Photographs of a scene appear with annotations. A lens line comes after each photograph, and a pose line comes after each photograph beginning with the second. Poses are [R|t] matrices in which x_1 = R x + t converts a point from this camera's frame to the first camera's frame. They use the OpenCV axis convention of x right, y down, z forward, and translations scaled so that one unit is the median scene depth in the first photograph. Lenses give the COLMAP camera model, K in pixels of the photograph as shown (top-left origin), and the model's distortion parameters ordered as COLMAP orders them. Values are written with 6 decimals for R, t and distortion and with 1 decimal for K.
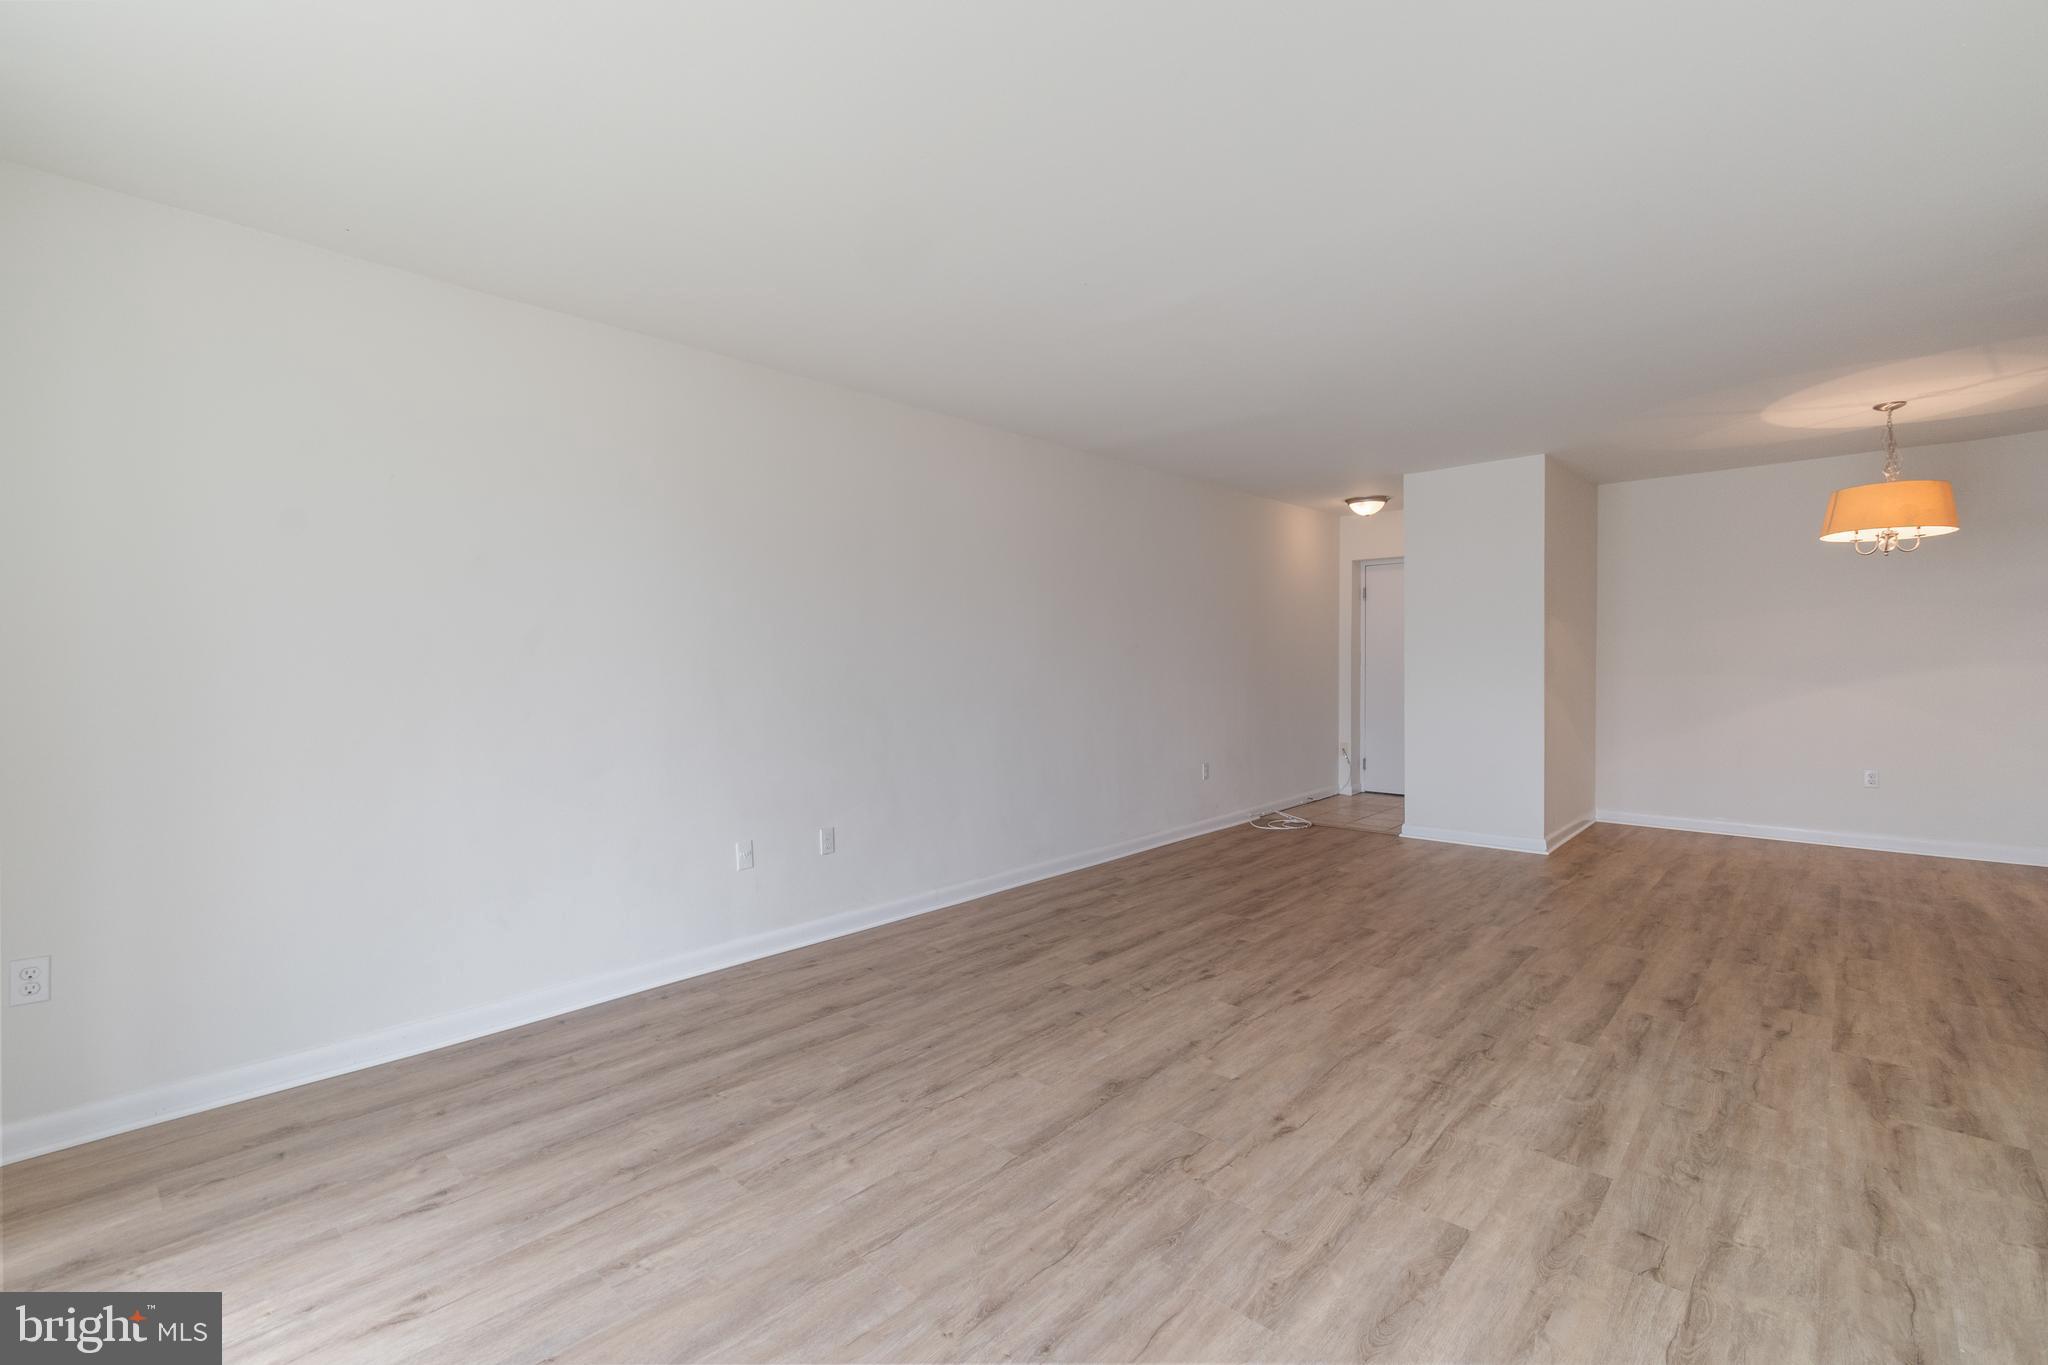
lens RADIAL K [[896.5, 0, 1000.0], [0, 896.5, 683.5], [0, 0, 1]] dist [0.004135, -0.005325]
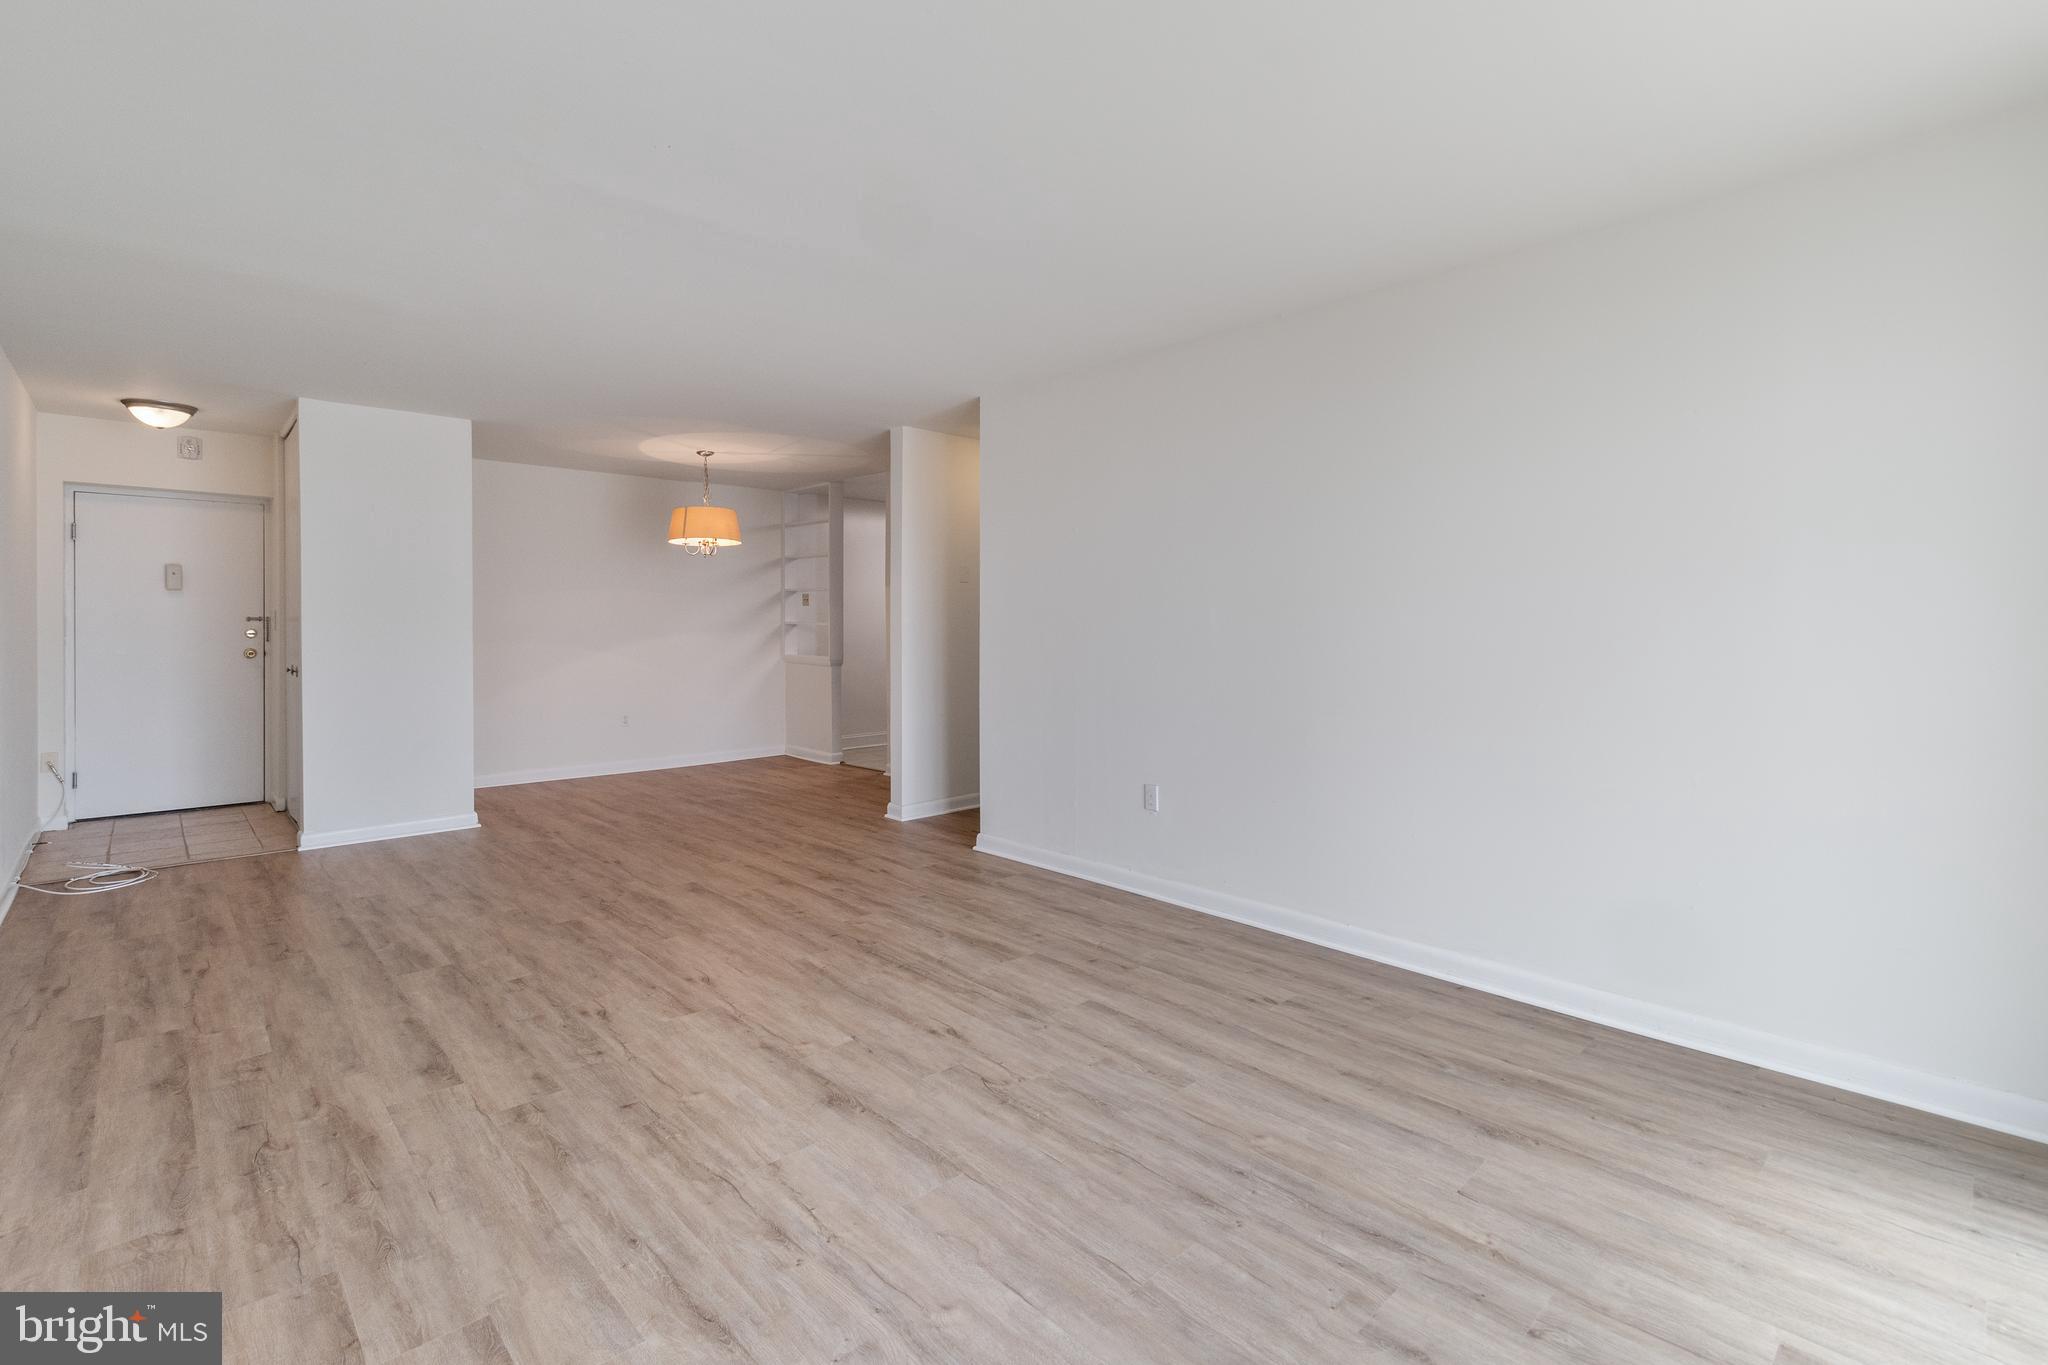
lens RADIAL K [[918.9, 0, 1004.3], [0, 918.9, 622.9], [0, 0, 1]] dist [0.007633, -0.004781]
pose [[0.062619, 0.010333, 0.997984, -0.622626], [0.024510, 0.999629, -0.011888, -0.012187], [-0.997736, 0.025205, 0.062343, 0.602598]]
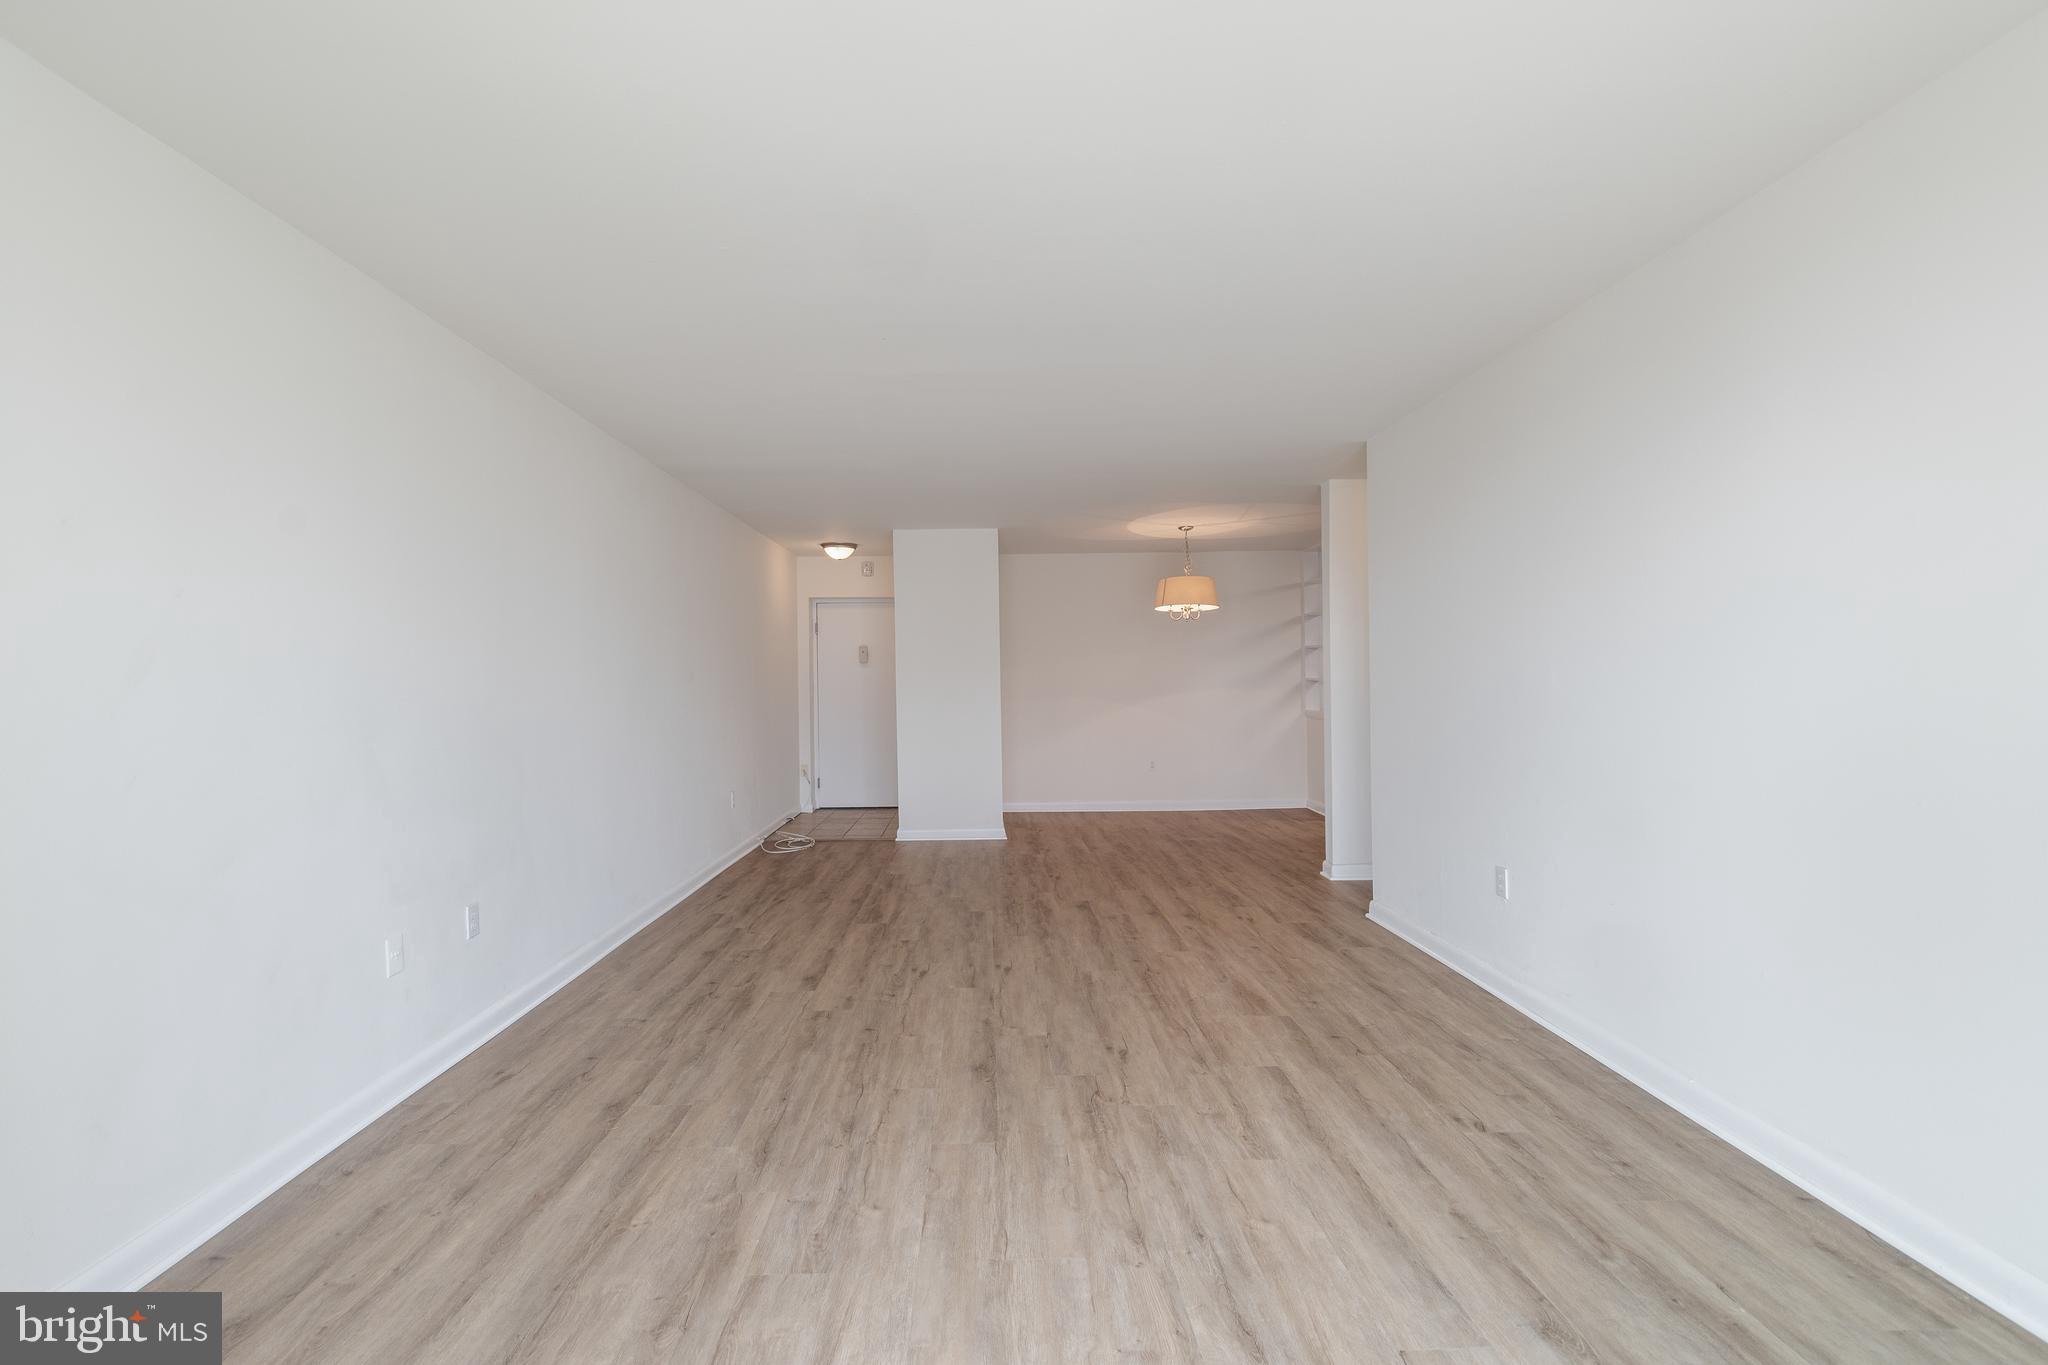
lens RADIAL K [[896.5, 0, 1000.0], [0, 896.5, 683.5], [0, 0, 1]] dist [0.004135, -0.005325]
pose [[0.714931, 0.000577, 0.699195, -0.504402], [0.022116, 0.999481, -0.023440, -0.004249], [-0.698845, 0.032221, 0.714547, 0.133328]]
